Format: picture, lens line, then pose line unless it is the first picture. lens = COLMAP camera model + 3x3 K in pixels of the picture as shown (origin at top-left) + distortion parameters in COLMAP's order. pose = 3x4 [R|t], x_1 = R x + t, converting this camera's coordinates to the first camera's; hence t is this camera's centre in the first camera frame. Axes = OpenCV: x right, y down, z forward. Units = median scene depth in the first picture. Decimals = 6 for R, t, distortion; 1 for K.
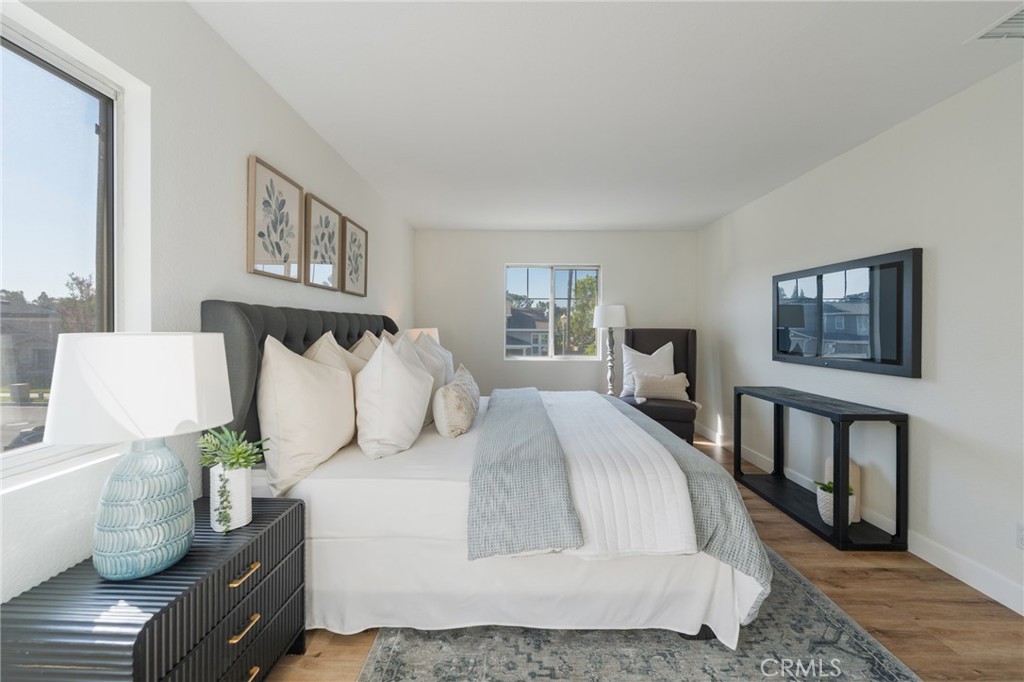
lens RADIAL K [[414.9, 0, 509.5], [0, 414.9, 336.5], [0, 0, 1]] dist [-0.005166, 0.000097]
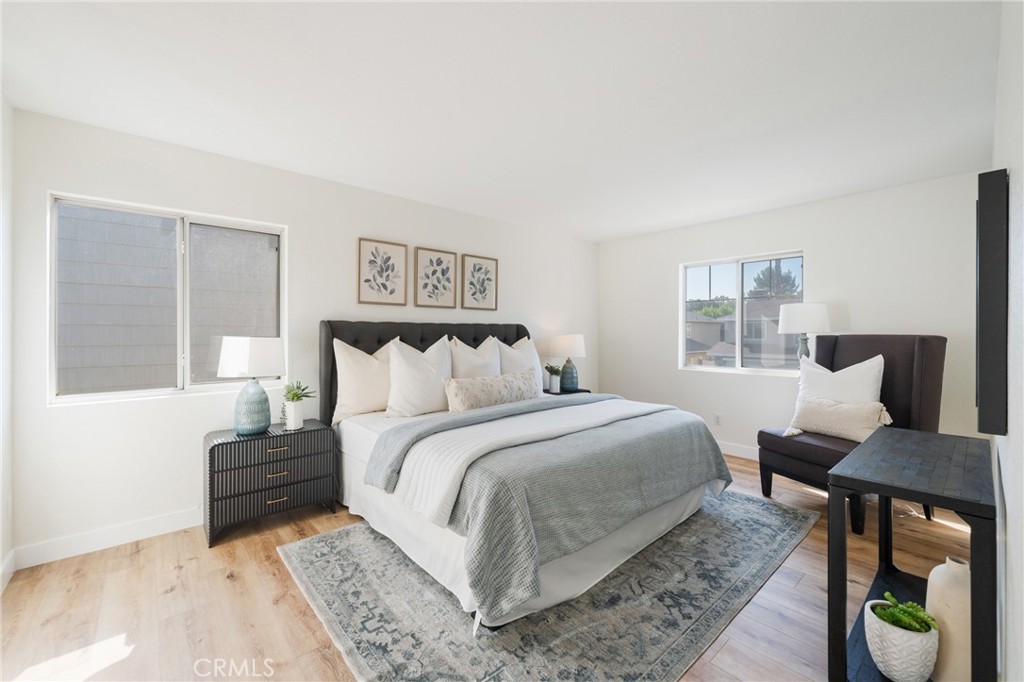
lens RADIAL K [[414.9, 0, 514.4], [0, 414.9, 342.7], [0, 0, 1]] dist [-0.005166, 0.000097]
pose [[0.674458, 0.014769, -0.738166, 0.852932], [-0.014467, 0.999872, 0.006788, -0.005436], [0.738172, 0.006101, 0.674586, 0.219017]]
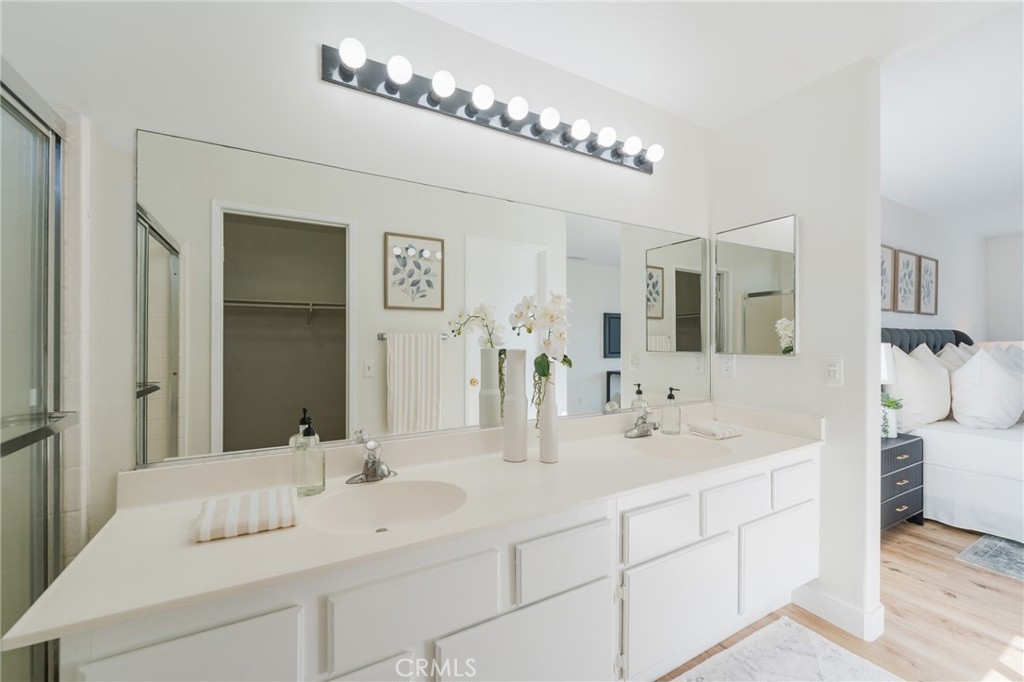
lens RADIAL K [[414.9, 0, 510.2], [0, 414.9, 352.5], [0, 0, 1]] dist [-0.005166, 0.000097]
pose [[0.499603, -0.005070, -0.866239, 0.089531], [-0.002660, 0.999969, -0.007387, 0.031311], [0.866250, 0.005994, 0.499574, -0.857634]]
